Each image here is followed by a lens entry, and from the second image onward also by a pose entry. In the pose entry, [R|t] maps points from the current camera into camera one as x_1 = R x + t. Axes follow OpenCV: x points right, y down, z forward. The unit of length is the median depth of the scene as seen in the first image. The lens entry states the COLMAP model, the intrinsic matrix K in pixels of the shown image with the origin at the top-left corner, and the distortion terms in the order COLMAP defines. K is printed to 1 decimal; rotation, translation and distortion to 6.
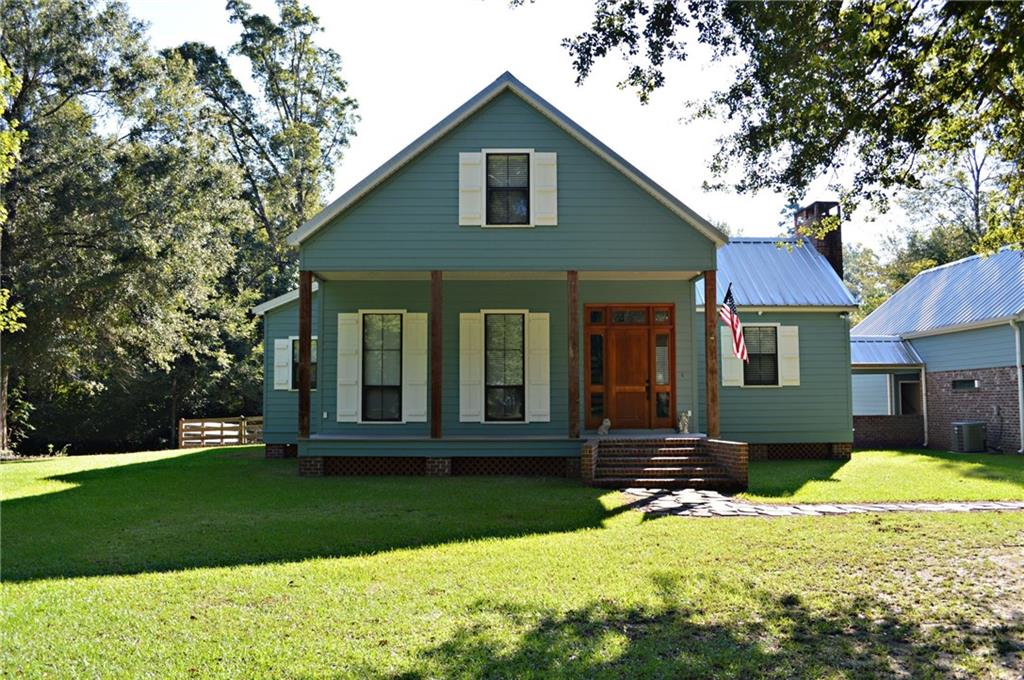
lens RADIAL K [[821.9, 0, 512.0], [0, 821.9, 340.0], [0, 0, 1]] dist [-0.062651, -0.003496]
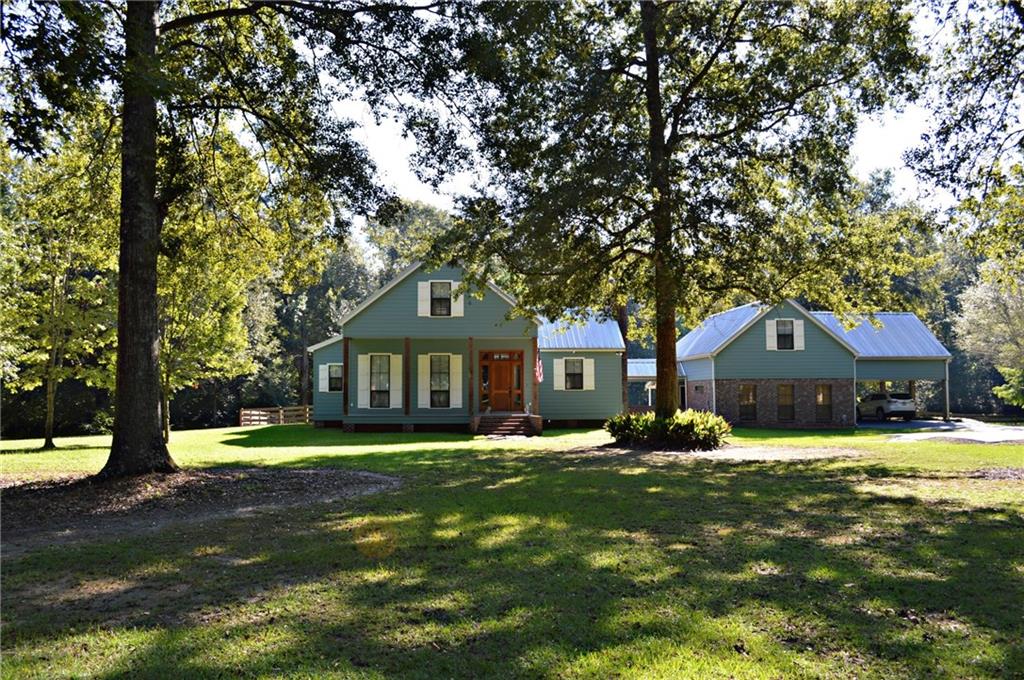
lens RADIAL K [[821.9, 0, 512.0], [0, 821.9, 340.0], [0, 0, 1]] dist [-0.062651, -0.003496]
pose [[0.998591, 0.002746, 0.052990, 0.061735], [-0.003178, 0.999962, 0.008068, -0.087736], [-0.052966, -0.008225, 0.998562, -1.061183]]
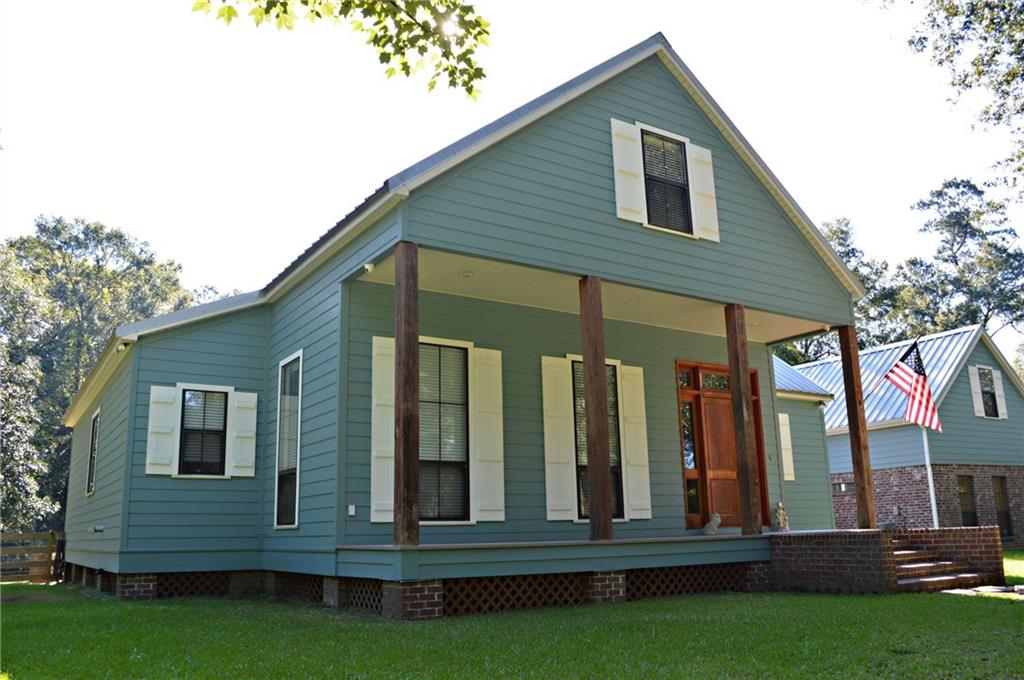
lens RADIAL K [[821.9, 0, 512.0], [0, 821.9, 340.0], [0, 0, 1]] dist [-0.062651, -0.003496]
pose [[0.845917, 0.105786, 0.522717, -0.441574], [-0.018305, 0.985312, -0.169782, 0.069791], [-0.533000, 0.134053, 0.835429, 0.454462]]
